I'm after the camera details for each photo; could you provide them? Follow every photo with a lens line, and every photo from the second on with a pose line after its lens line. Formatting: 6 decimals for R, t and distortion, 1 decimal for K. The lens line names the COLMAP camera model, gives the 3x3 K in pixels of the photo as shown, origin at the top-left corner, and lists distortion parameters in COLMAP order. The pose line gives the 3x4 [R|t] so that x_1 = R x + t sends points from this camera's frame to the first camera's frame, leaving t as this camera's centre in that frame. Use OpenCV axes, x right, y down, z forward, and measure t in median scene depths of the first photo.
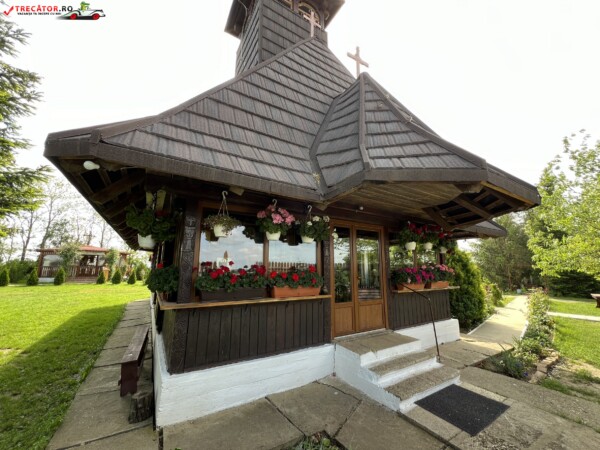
lens RADIAL K [[239.3, 0, 301.4], [0, 239.3, 222.5], [0, 0, 1]] dist [-0.004112, 0.001174]
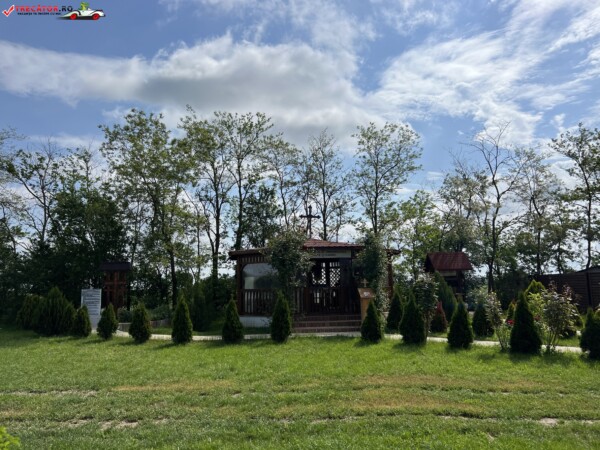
lens RADIAL K [[451.9, 0, 300.5], [0, 451.9, 224.1], [0, 0, 1]] dist [0.048513, -0.055734]
pose [[0.770907, -0.097843, -0.629388, -1.025628], [0.130183, 0.991476, 0.005323, 0.160068], [0.623502, -0.086040, 0.777073, 0.936552]]
